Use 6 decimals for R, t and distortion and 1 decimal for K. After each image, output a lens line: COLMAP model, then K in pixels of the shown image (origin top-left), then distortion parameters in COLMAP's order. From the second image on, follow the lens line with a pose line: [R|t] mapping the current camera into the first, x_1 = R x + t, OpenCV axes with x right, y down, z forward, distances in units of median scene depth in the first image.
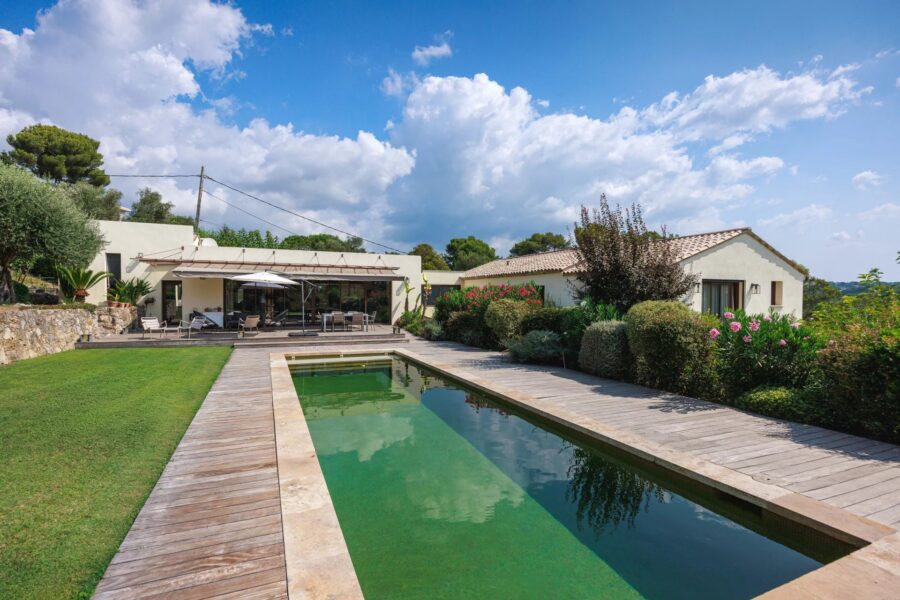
lens RADIAL K [[431.3, 0, 448.9], [0, 431.3, 298.6], [0, 0, 1]] dist [-0.000203, -0.000032]
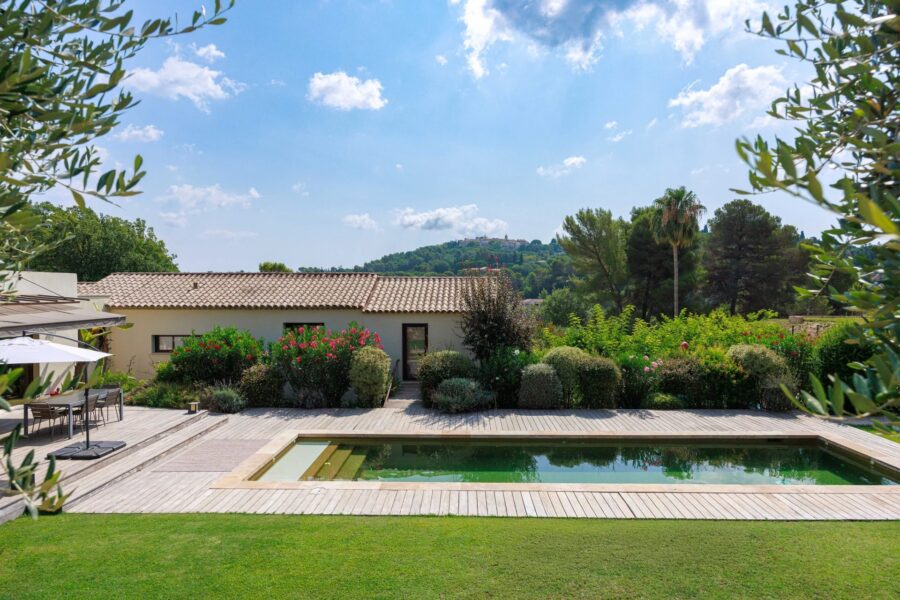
lens RADIAL K [[568.1, 0, 448.2], [0, 568.1, 302.6], [0, 0, 1]] dist [-0.004939, 0.000887]
pose [[0.424569, -0.028989, 0.904932, -0.503848], [0.007209, 0.999564, 0.028638, -0.073091], [-0.905367, -0.005635, 0.424593, 0.209285]]
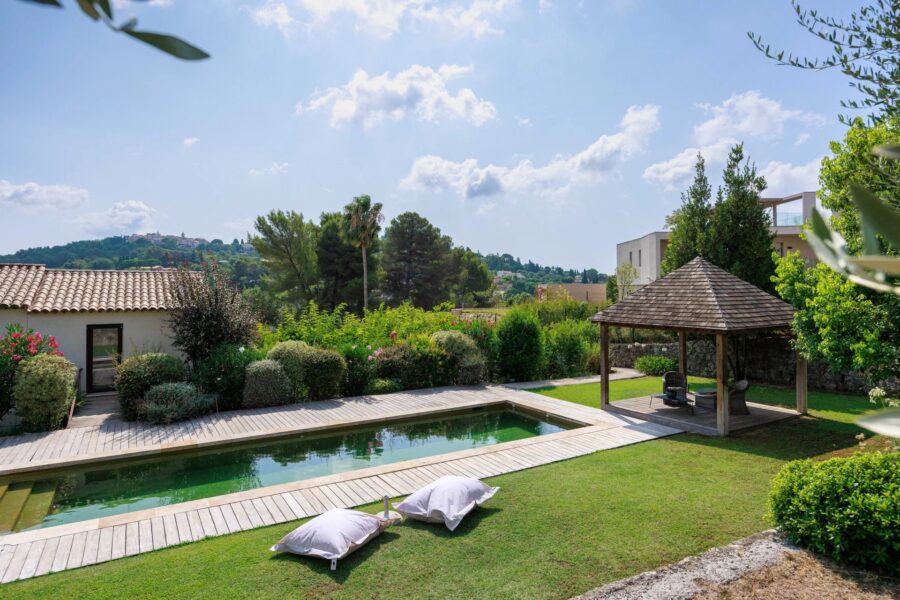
lens RADIAL K [[537.3, 0, 453.7], [0, 537.3, 278.0], [0, 0, 1]] dist [-0.008581, 0.002678]
pose [[-0.132444, 0.013168, 0.991103, -0.491634], [0.006436, 0.999902, -0.012425, -0.065767], [-0.991170, 0.004733, -0.132516, 0.262897]]
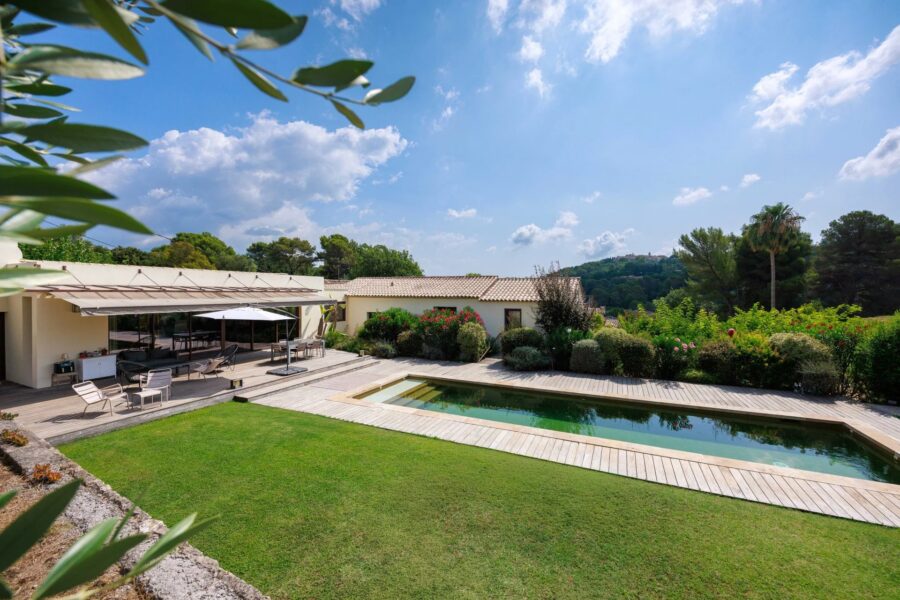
lens RADIAL K [[357.9, 0, 454.8], [0, 357.9, 298.8], [0, 0, 1]] dist [-0.002572, -0.000091]
pose [[0.743984, -0.020378, 0.667887, -0.384504], [0.005830, 0.999695, 0.024007, -0.060049], [-0.668172, -0.013967, 0.743876, 0.117766]]
